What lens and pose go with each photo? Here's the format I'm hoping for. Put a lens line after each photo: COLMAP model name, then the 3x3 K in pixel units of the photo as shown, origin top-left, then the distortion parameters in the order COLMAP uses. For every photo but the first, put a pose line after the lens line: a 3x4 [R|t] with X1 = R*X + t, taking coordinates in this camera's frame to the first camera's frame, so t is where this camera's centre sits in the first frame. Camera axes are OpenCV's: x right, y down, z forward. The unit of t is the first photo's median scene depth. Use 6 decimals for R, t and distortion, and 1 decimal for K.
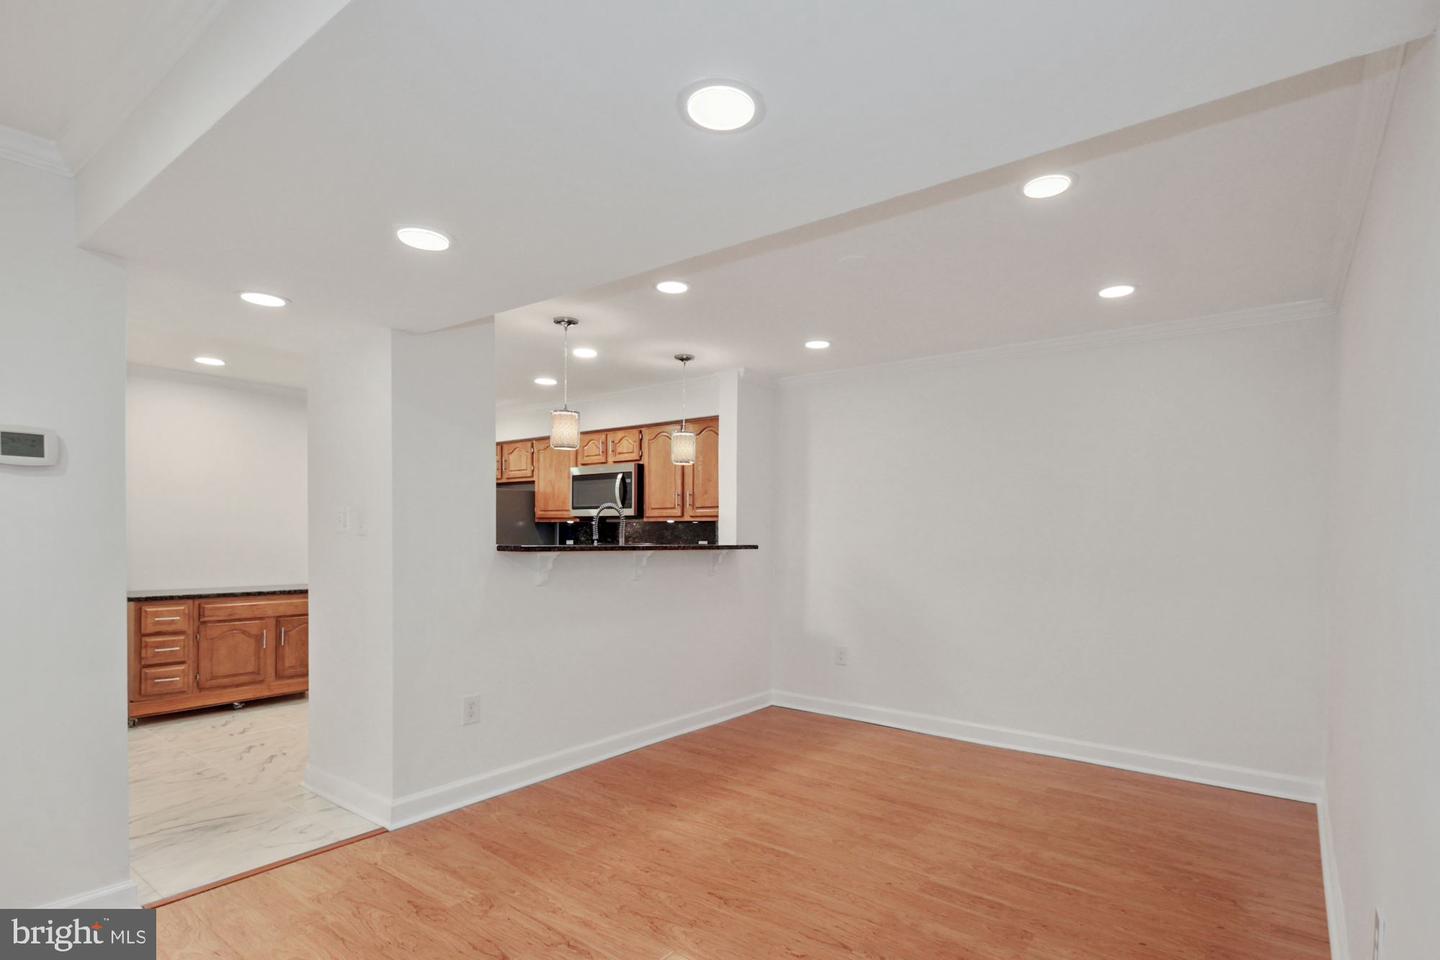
lens RADIAL K [[697.3, 0, 729.0], [0, 697.3, 527.8], [0, 0, 1]] dist [0.003481, 0.000373]
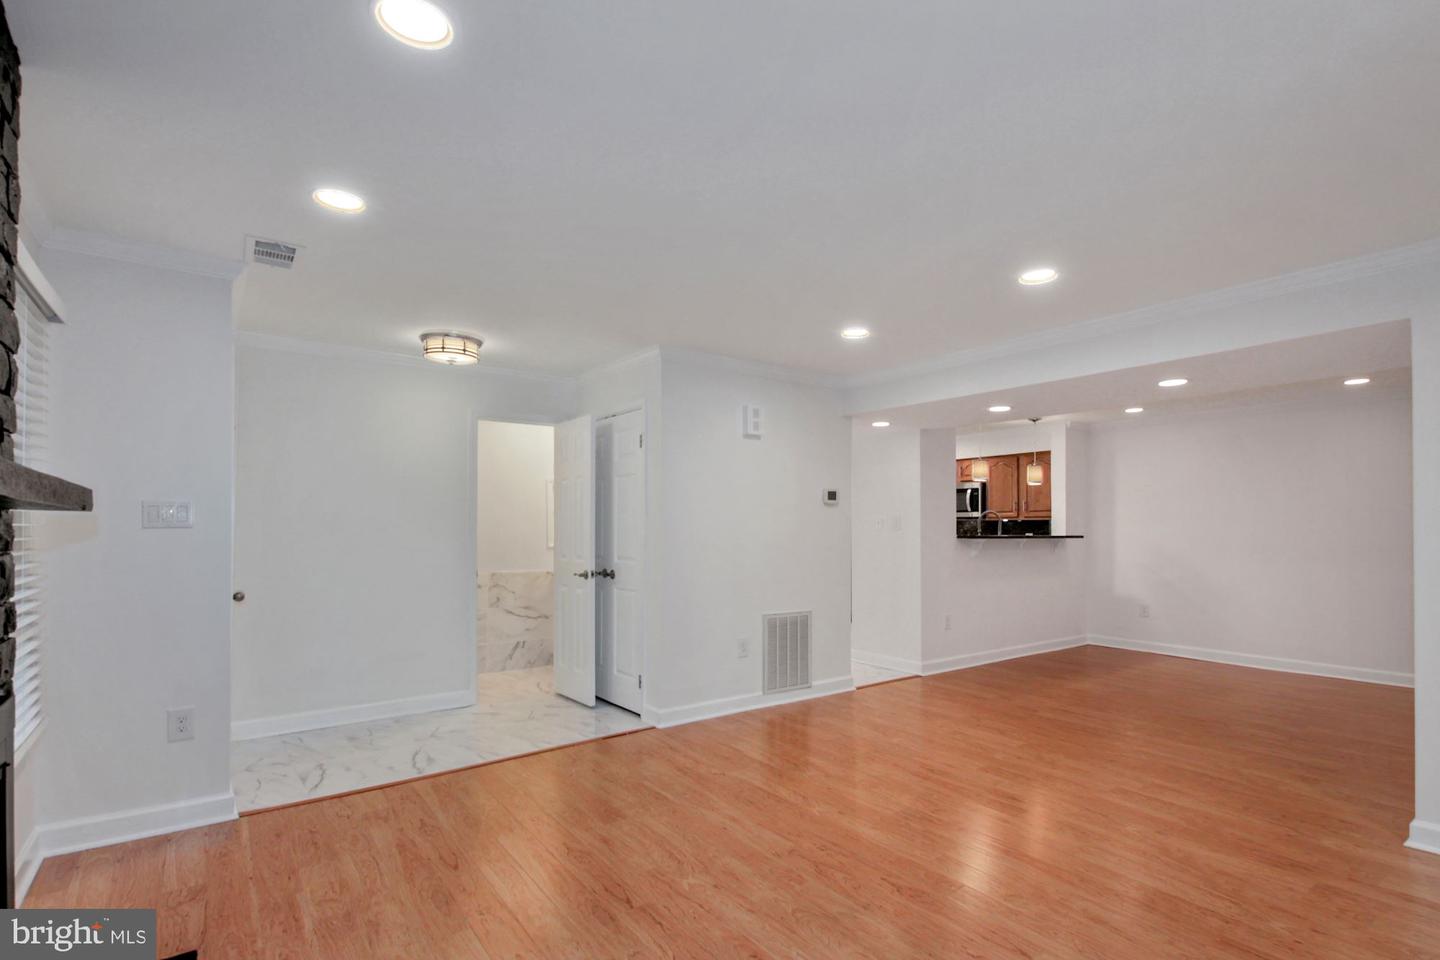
lens RADIAL K [[675.1, 0, 718.1], [0, 675.1, 525.7], [0, 0, 1]] dist [-0.001369, -0.000390]
pose [[0.966676, -0.008462, -0.255862, -0.353783], [0.010525, 0.999922, 0.006696, -0.015095], [0.255786, -0.009166, 0.966690, -0.664512]]
